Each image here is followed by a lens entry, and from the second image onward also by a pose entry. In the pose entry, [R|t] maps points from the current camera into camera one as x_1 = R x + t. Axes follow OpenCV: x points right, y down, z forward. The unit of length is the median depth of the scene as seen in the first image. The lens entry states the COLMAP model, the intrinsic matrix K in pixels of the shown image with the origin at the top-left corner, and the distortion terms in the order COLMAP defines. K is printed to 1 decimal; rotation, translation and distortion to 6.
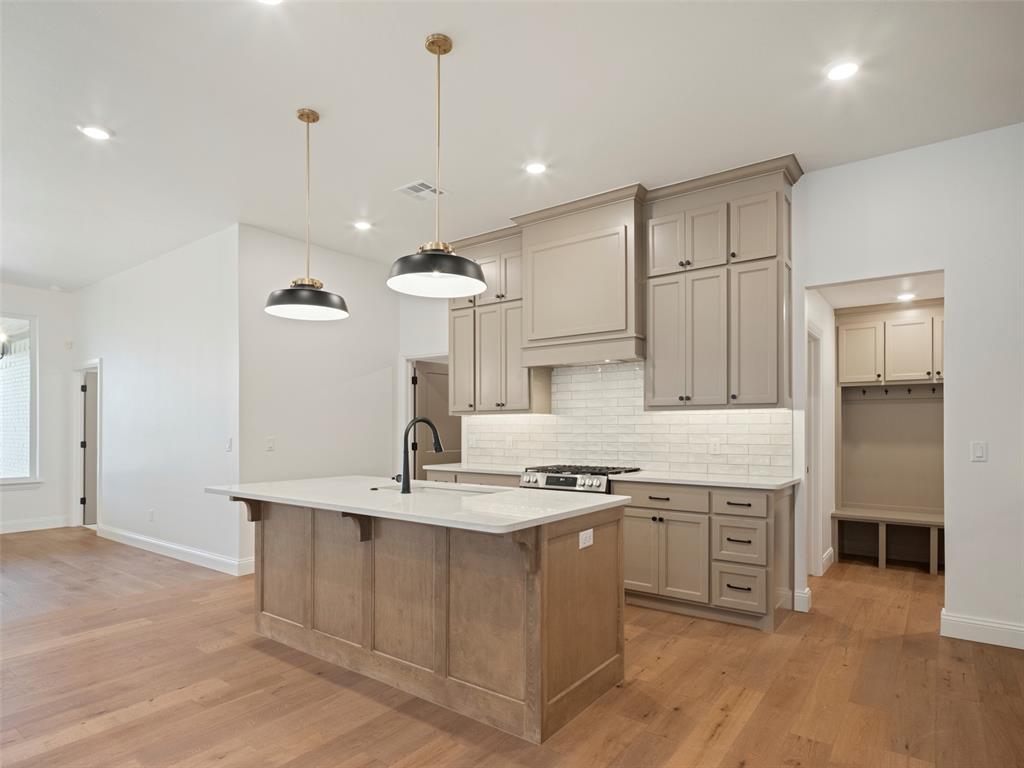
lens RADIAL K [[576.2, 0, 508.5], [0, 576.2, 427.9], [0, 0, 1]] dist [-0.006408, 0.001306]
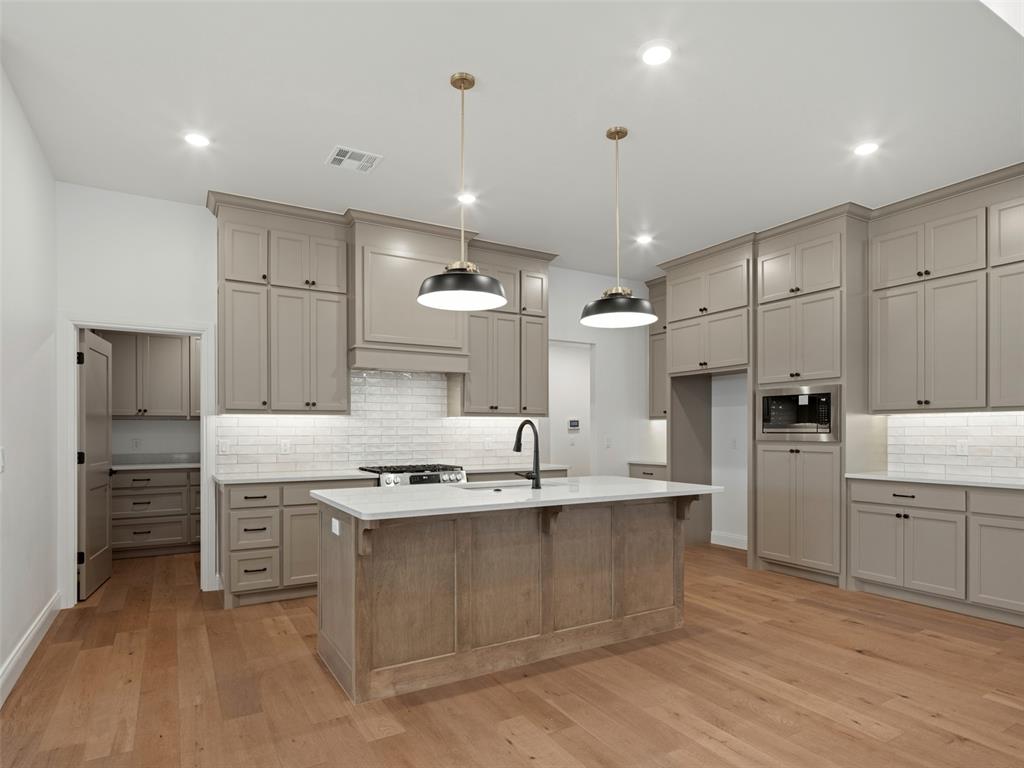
lens RADIAL K [[580.7, 0, 509.3], [0, 580.7, 433.0], [0, 0, 1]] dist [-0.006278, -0.000348]
pose [[0.388858, -0.004362, 0.921287, -0.854690], [0.000507, 0.999990, 0.004521, 0.000701], [-0.921298, -0.001291, 0.388856, 0.429214]]
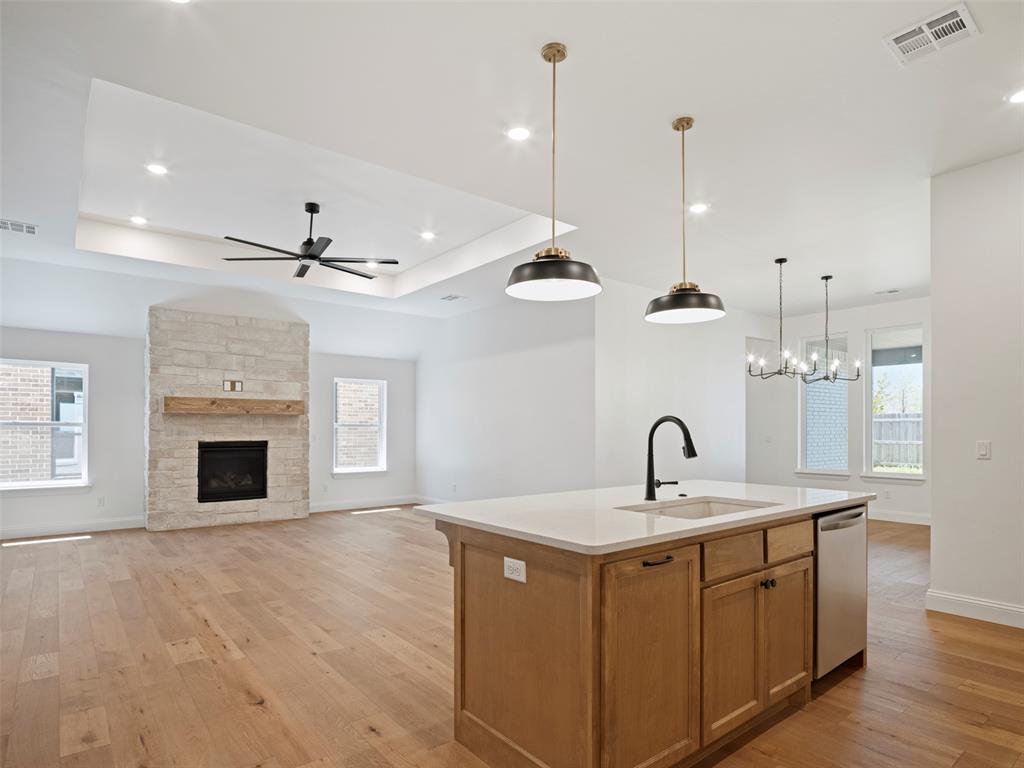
lens RADIAL K [[576.2, 0, 508.5], [0, 576.2, 427.9], [0, 0, 1]] dist [-0.006408, 0.001306]
pose [[-0.257540, -0.003466, -0.966261, 0.534644], [0.000869, 0.999992, -0.003818, 0.001201], [0.966267, -0.001823, -0.257535, 0.711024]]
